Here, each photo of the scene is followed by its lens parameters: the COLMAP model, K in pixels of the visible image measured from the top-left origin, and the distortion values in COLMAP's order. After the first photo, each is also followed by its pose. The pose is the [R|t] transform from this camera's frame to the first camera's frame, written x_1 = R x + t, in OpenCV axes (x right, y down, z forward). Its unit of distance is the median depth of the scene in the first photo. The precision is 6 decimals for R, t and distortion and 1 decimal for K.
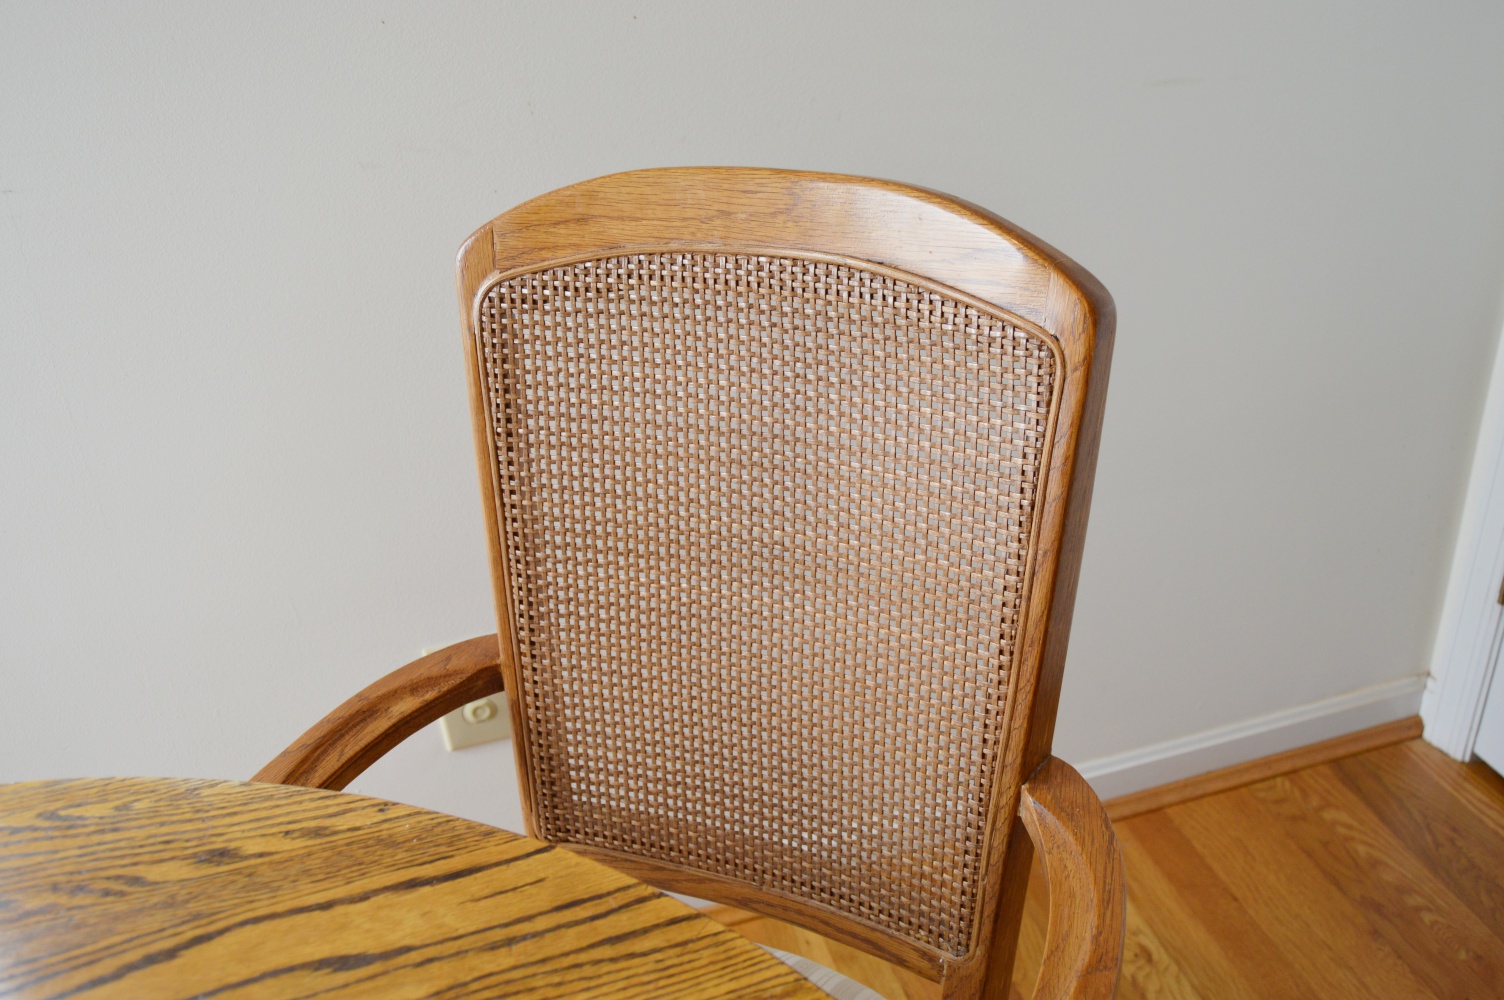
lens RADIAL K [[1281.5, 0, 754.4], [0, 1281.5, 498.0], [0, 0, 1]] dist [-0.080079, 0.022677]
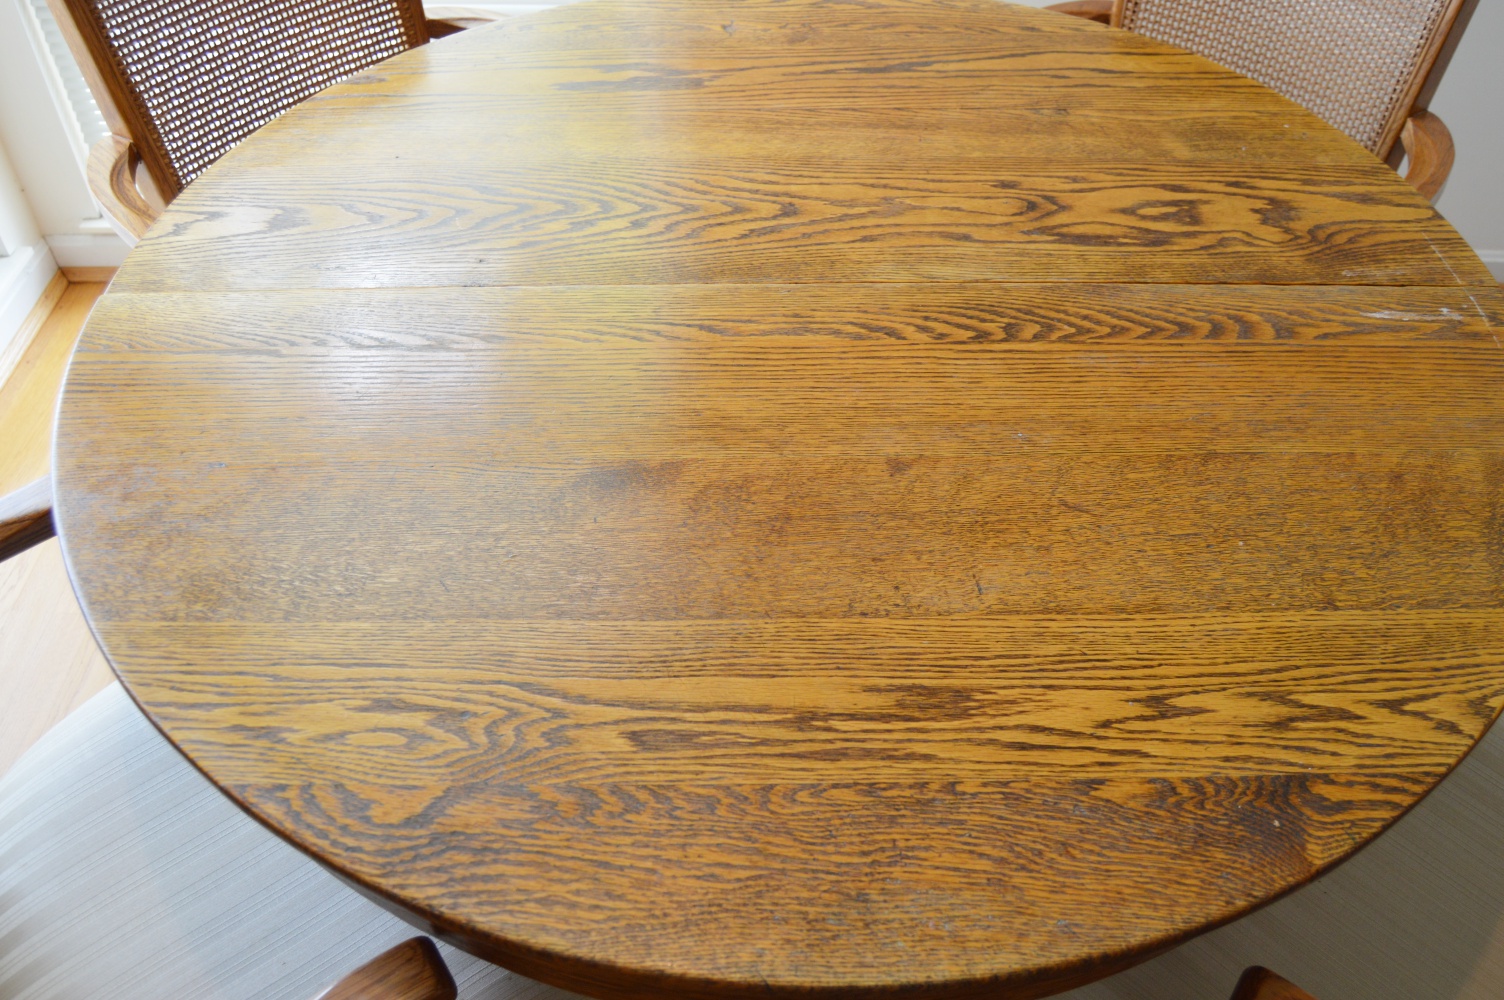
lens RADIAL K [[1281.5, 0, 757.7], [0, 1281.5, 505.8], [0, 0, 1]] dist [-0.080079, 0.022677]
pose [[0.954977, 0.253404, -0.154291, -0.267044], [-0.194545, 0.927507, 0.319190, 0.351738], [0.223990, -0.274802, 0.935047, -1.051578]]
